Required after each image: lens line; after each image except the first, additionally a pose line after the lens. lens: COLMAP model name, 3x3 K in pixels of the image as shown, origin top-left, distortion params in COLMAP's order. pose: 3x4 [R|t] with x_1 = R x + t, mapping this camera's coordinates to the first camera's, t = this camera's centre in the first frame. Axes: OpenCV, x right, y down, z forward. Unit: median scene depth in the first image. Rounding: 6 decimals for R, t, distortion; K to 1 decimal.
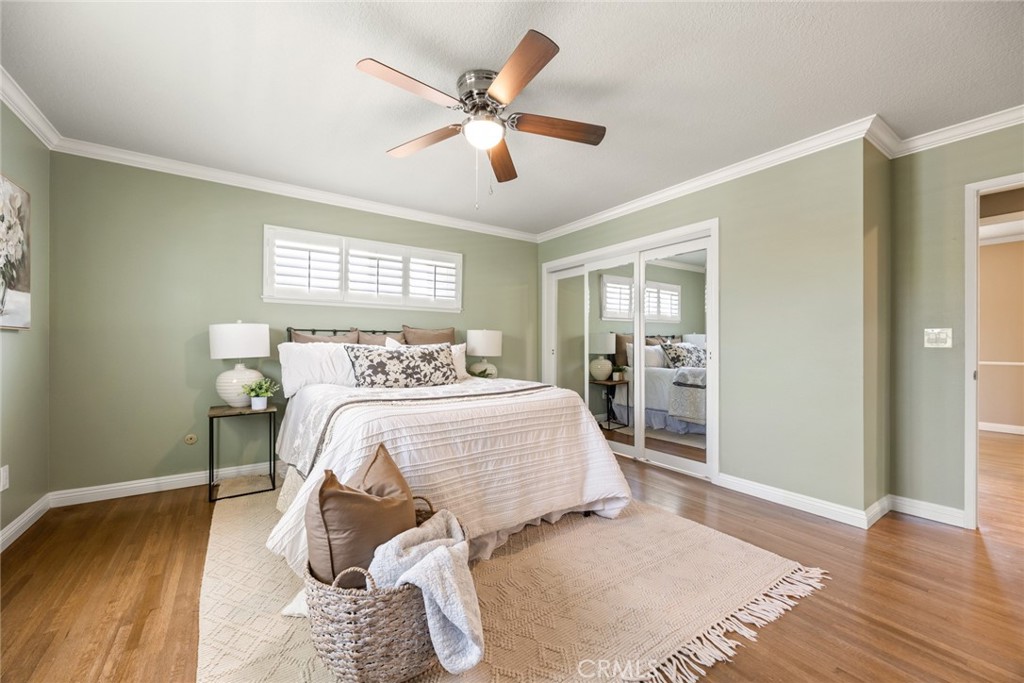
lens RADIAL K [[400.1, 0, 513.5], [0, 400.1, 344.2], [0, 0, 1]] dist [-0.012784, 0.000033]
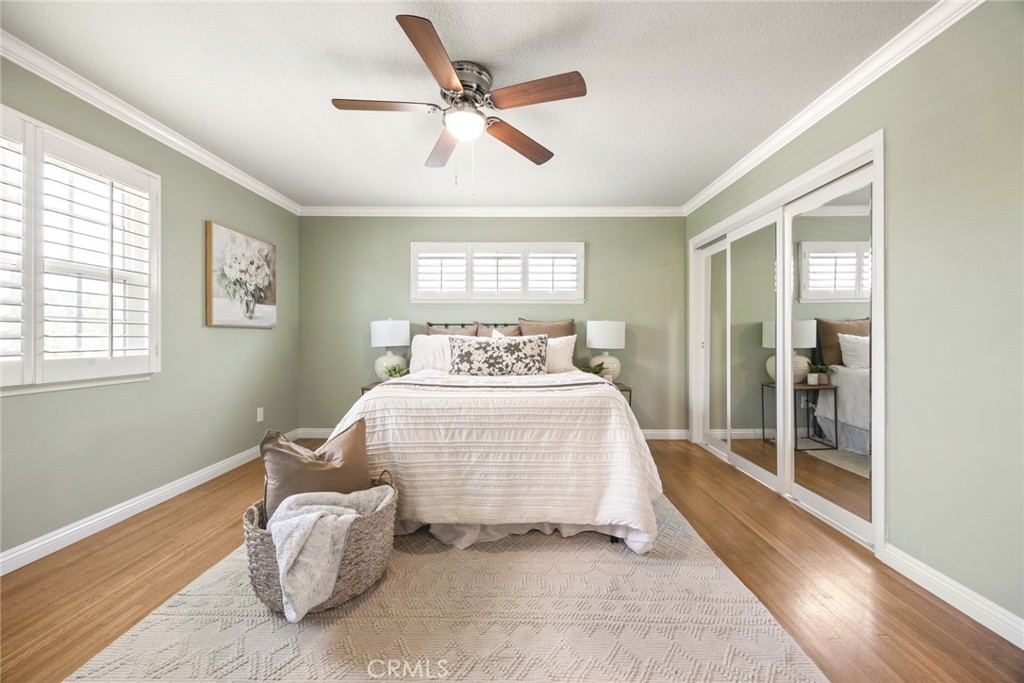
lens RADIAL K [[392.9, 0, 514.6], [0, 392.9, 337.7], [0, 0, 1]] dist [-0.012227, 0.000001]
pose [[0.812905, -0.001200, -0.582395, 0.394034], [0.002529, 0.999996, 0.001469, 0.003889], [0.582391, -0.002667, 0.812904, 0.176500]]
